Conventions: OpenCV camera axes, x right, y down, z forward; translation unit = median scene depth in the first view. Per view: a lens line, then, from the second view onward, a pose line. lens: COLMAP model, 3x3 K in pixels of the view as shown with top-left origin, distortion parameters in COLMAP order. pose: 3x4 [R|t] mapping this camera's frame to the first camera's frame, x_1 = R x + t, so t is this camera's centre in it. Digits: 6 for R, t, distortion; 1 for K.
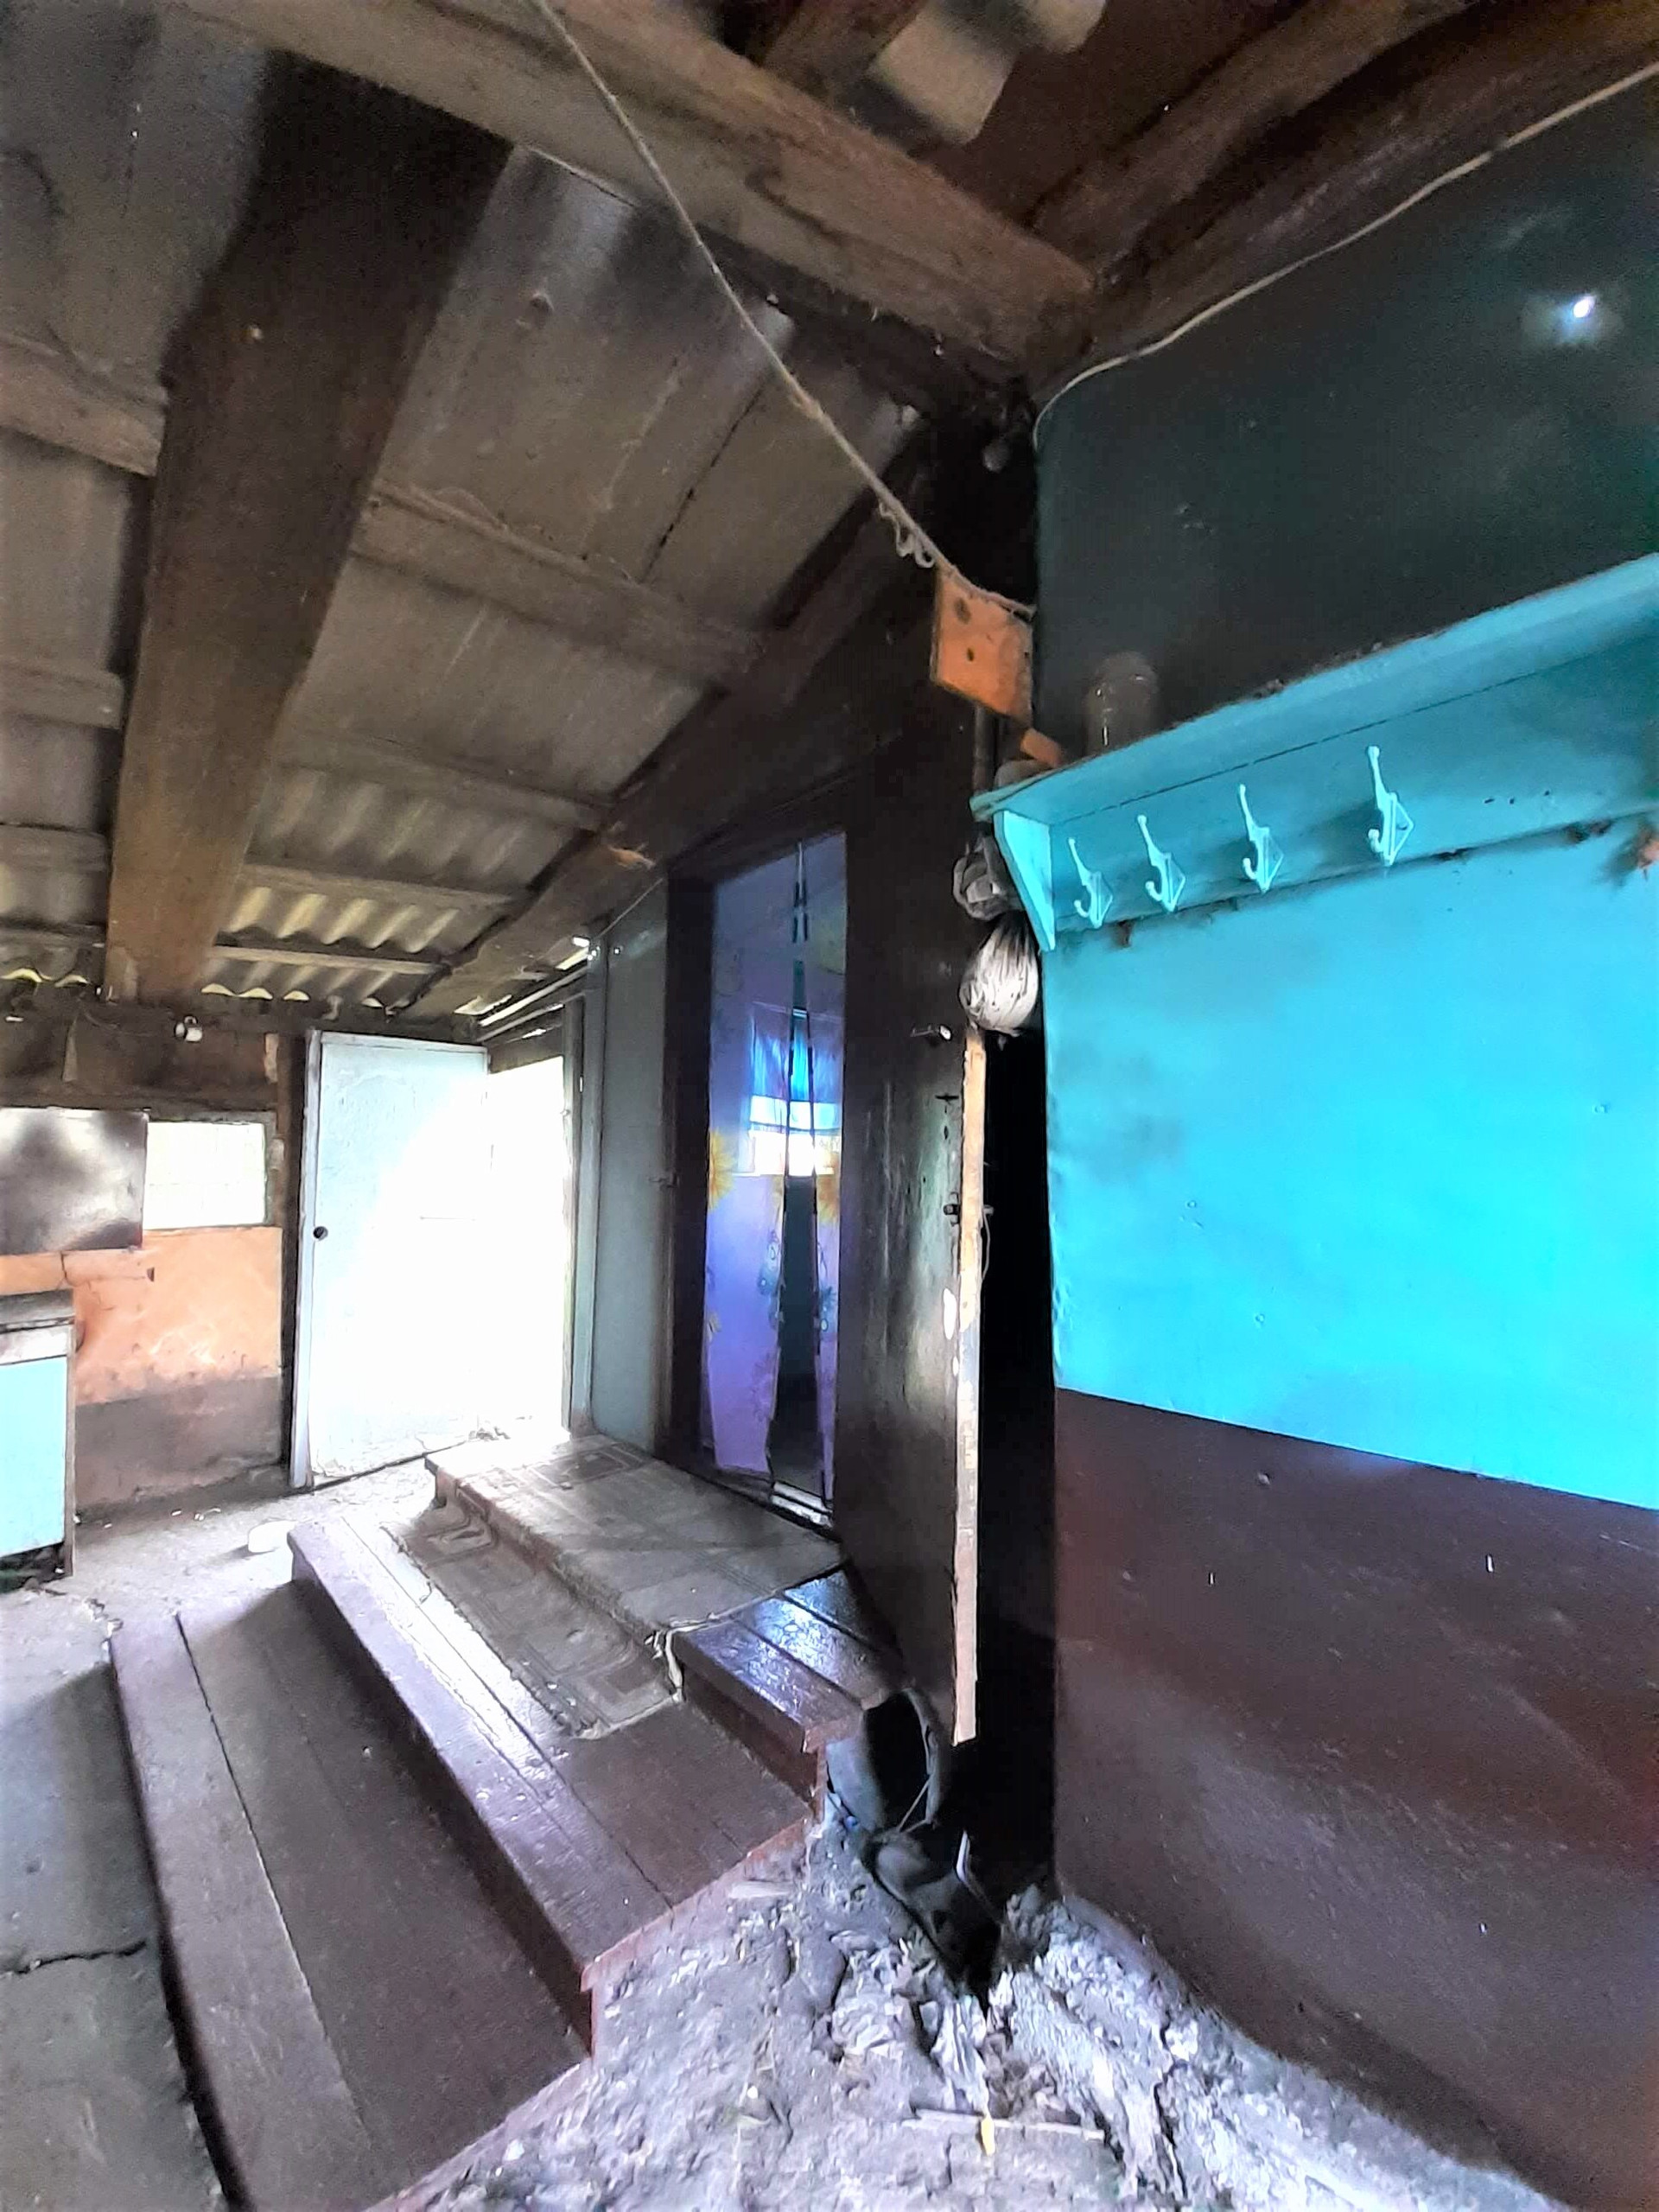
lens RADIAL K [[869.8, 0, 828.1], [0, 869.8, 1103.3], [0, 0, 1]] dist [0.020280, -0.014068]
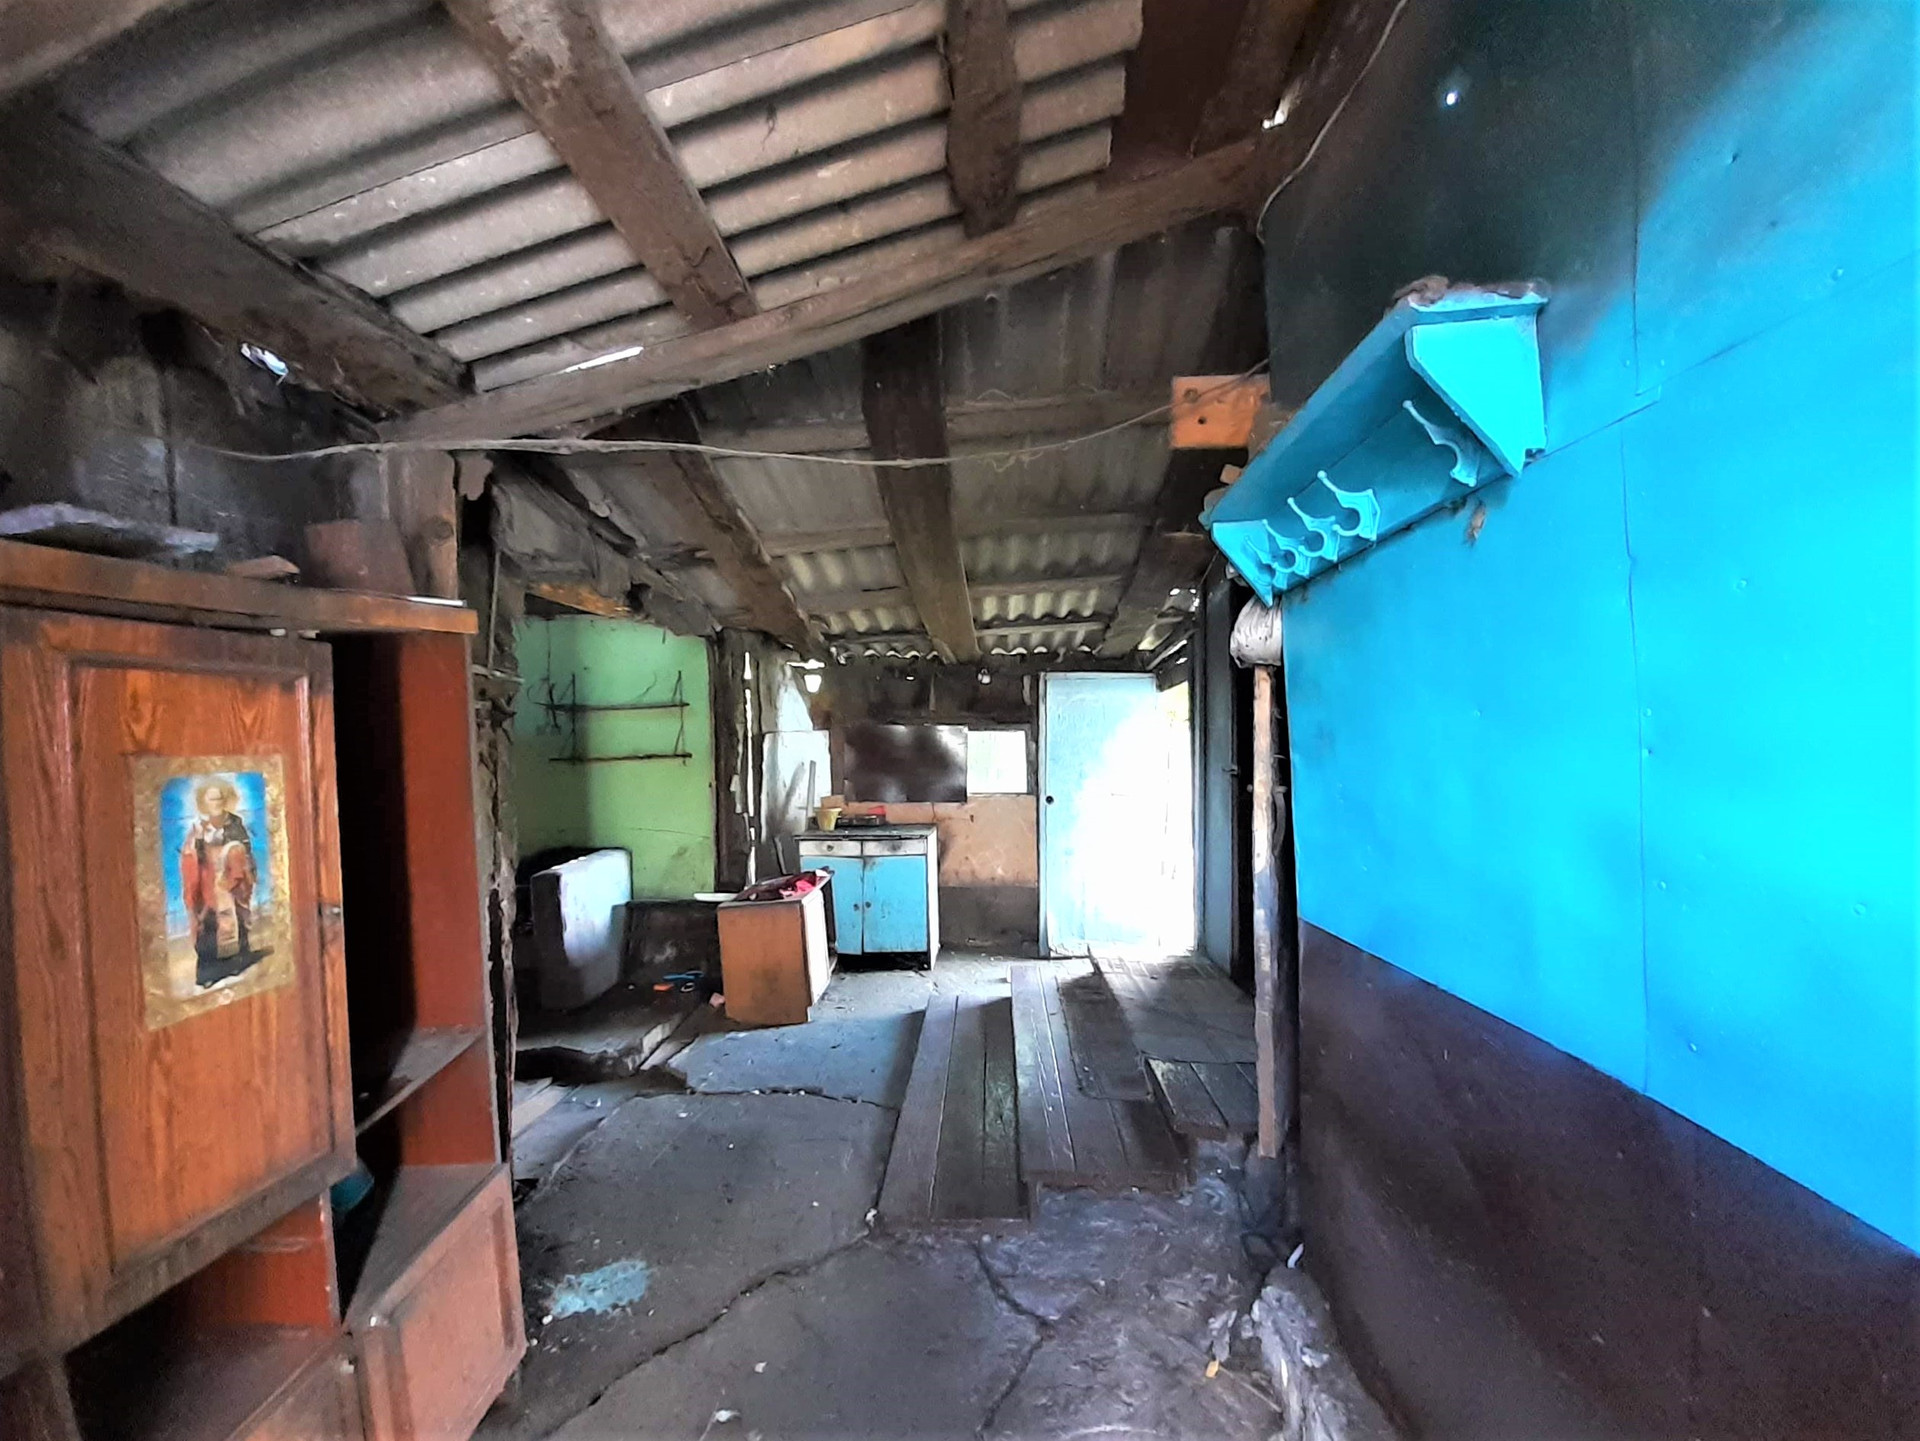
lens RADIAL K [[755.0, 0, 960.0], [0, 755.0, 720.5], [0, 0, 1]] dist [0.020280, -0.014068]
pose [[0.712689, -0.025535, -0.701015, 0.309504], [0.038326, 0.999262, 0.002565, -0.005423], [0.700432, -0.028696, 0.713142, -0.099659]]
